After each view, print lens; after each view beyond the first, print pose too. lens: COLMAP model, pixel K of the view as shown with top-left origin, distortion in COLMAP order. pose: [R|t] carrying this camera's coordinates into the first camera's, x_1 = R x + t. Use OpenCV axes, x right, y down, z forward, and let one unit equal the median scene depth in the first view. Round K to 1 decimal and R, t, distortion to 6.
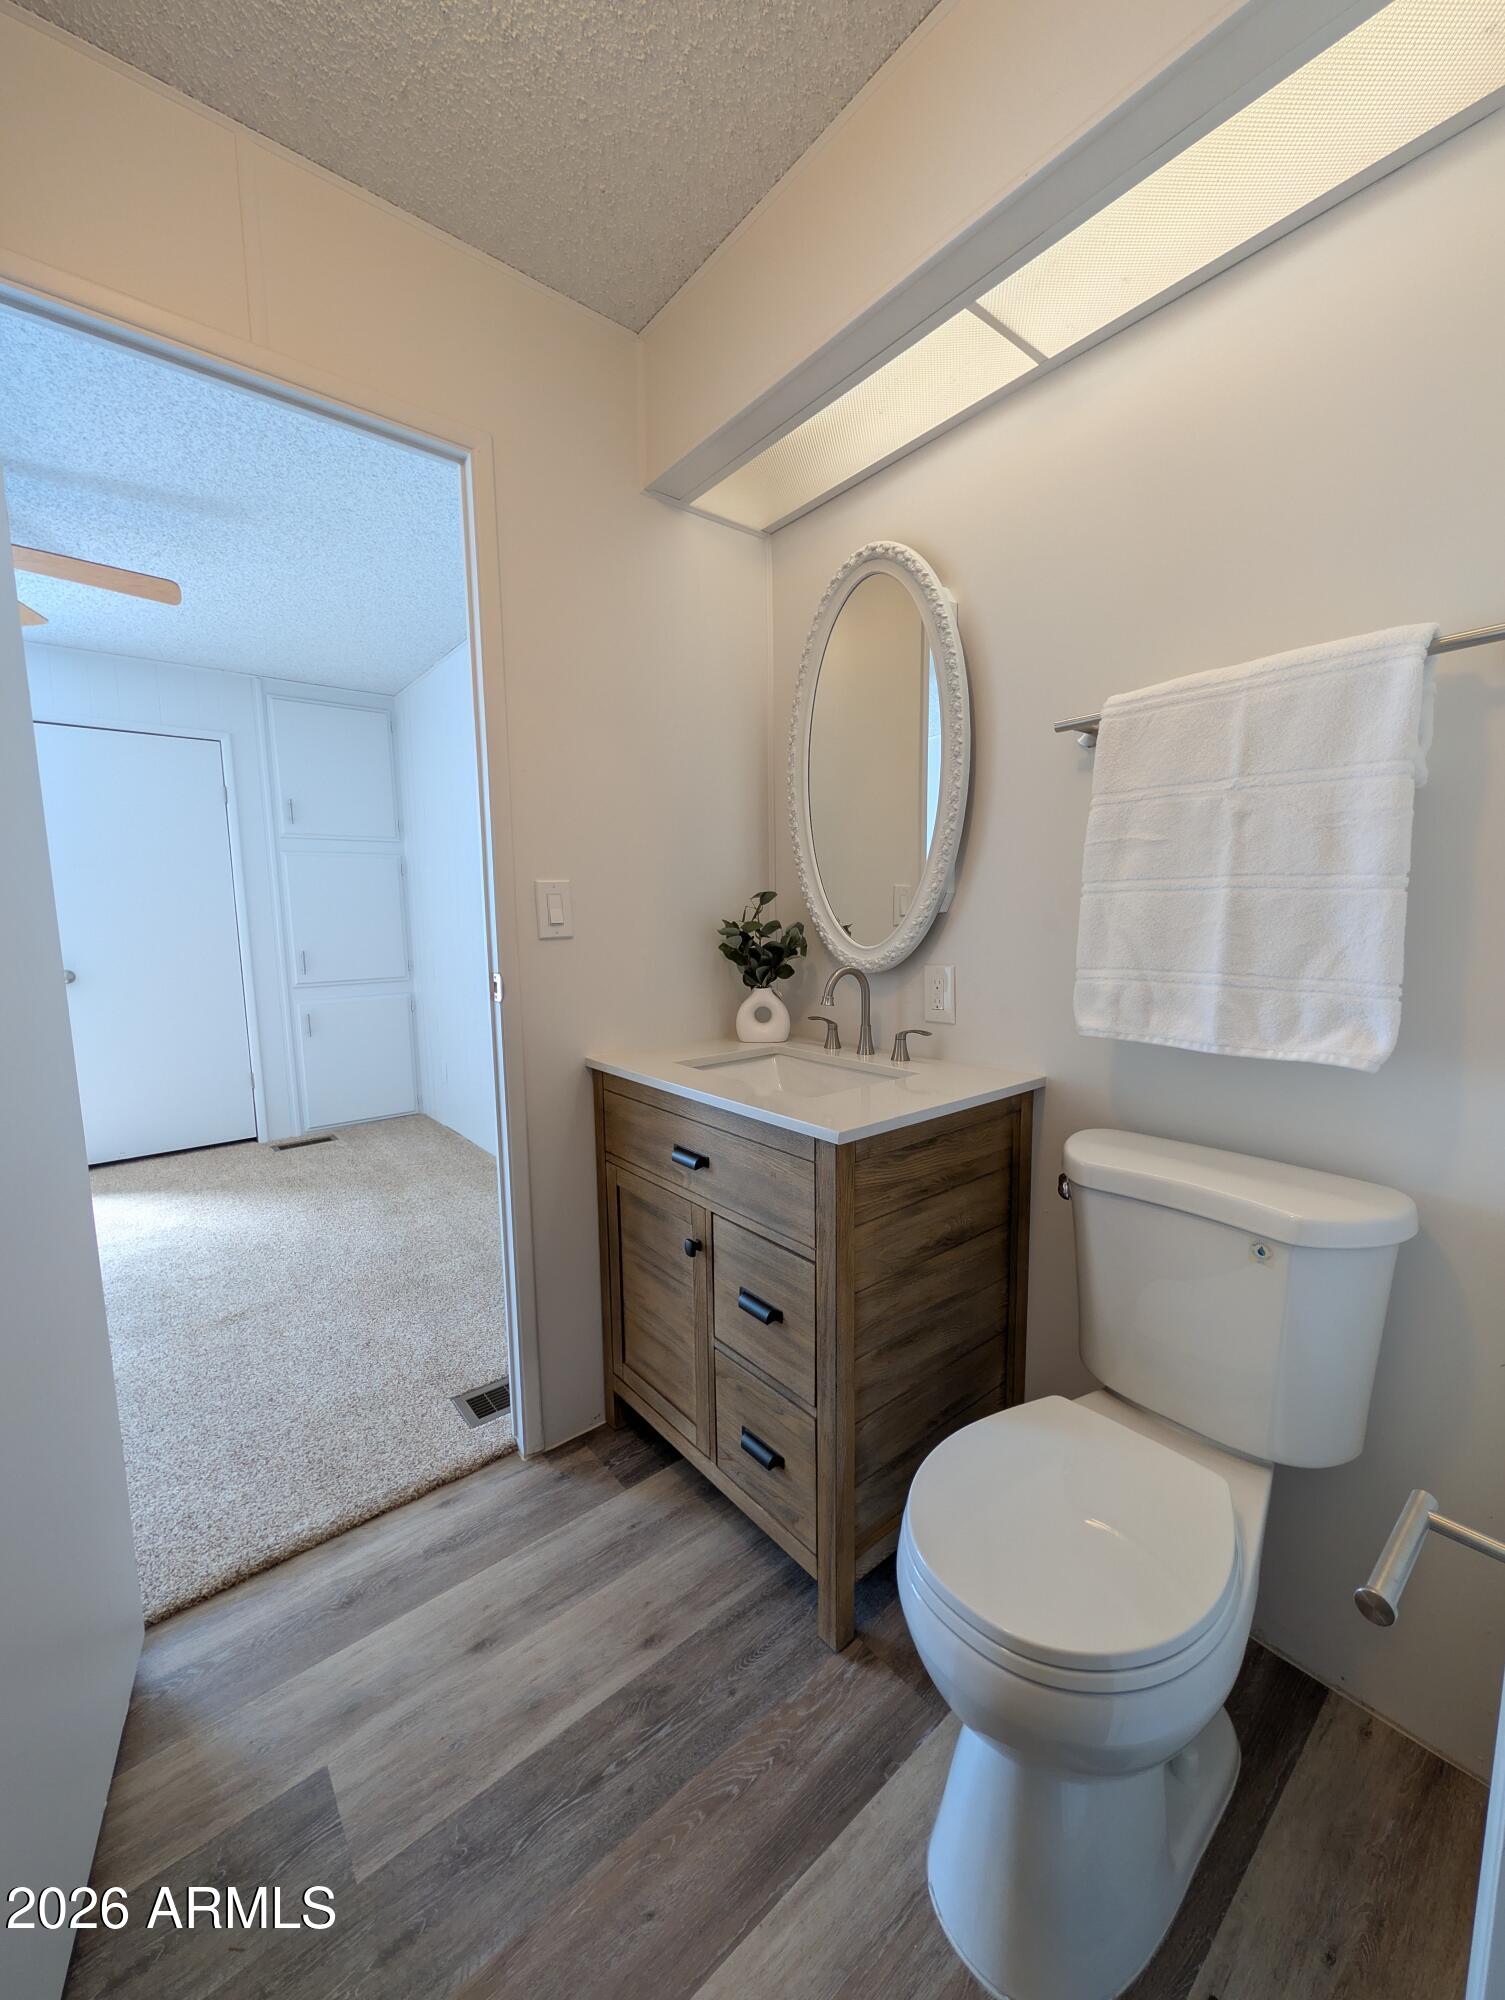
lens RADIAL K [[774.7, 0, 759.4], [0, 774.7, 1007.9], [0, 0, 1]] dist [-0.000278, 0.000099]
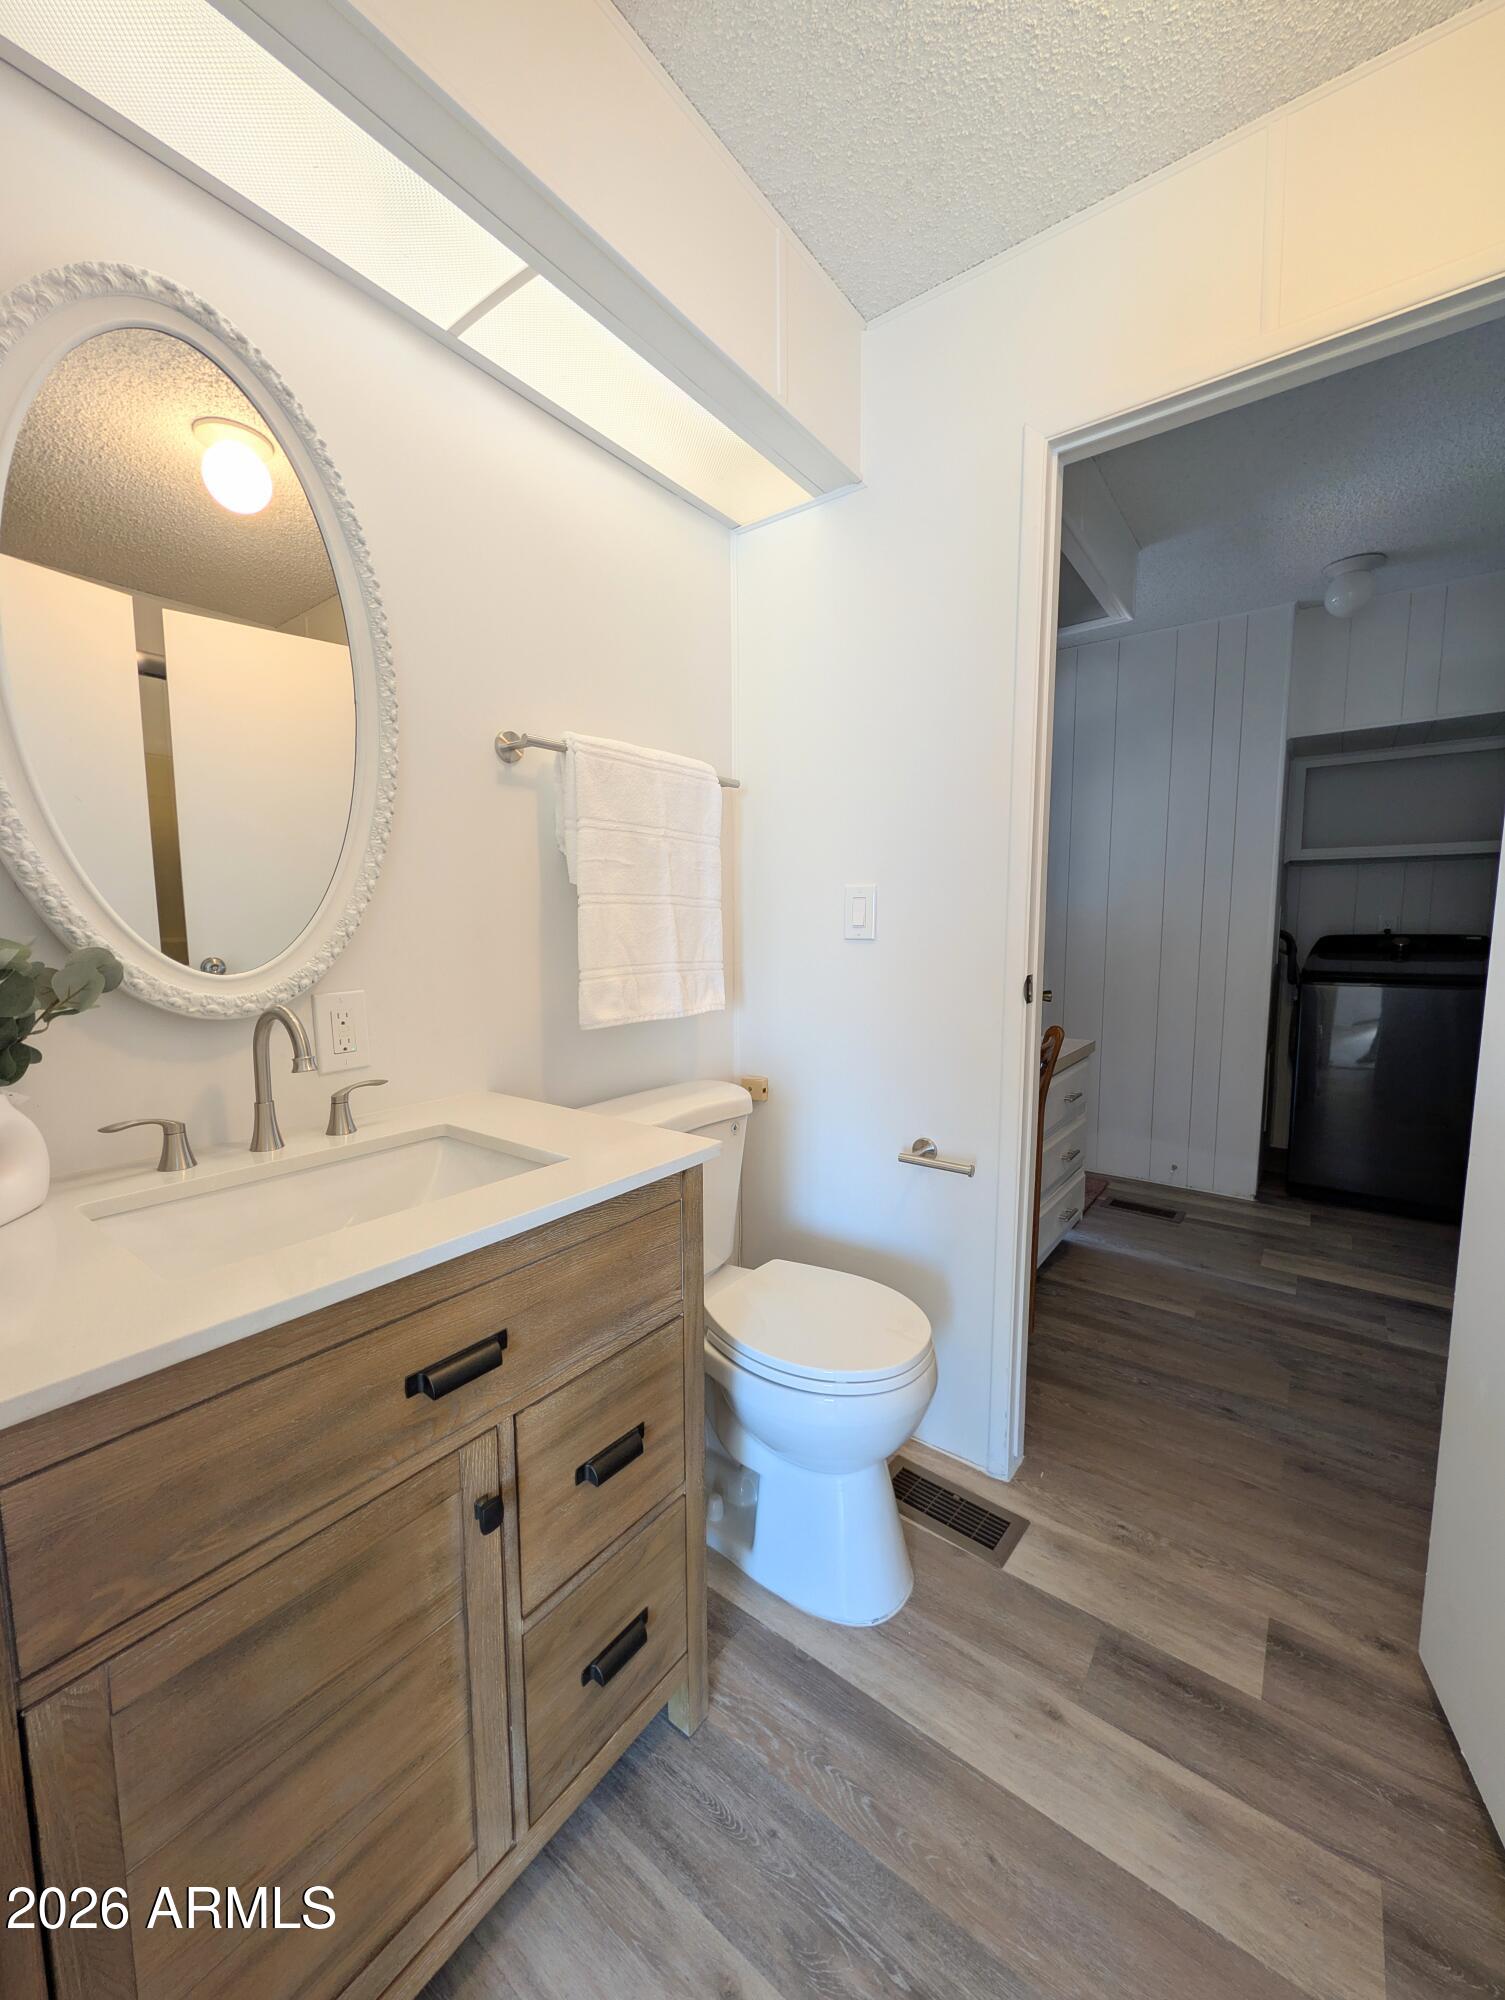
lens RADIAL K [[774.7, 0, 752.4], [0, 774.7, 1011.4], [0, 0, 1]] dist [-0.000278, 0.000099]
pose [[-0.234976, -0.093890, 0.967456, -0.748113], [0.130326, 0.983293, 0.127081, -0.105581], [-0.963224, 0.155945, -0.218814, 1.046275]]
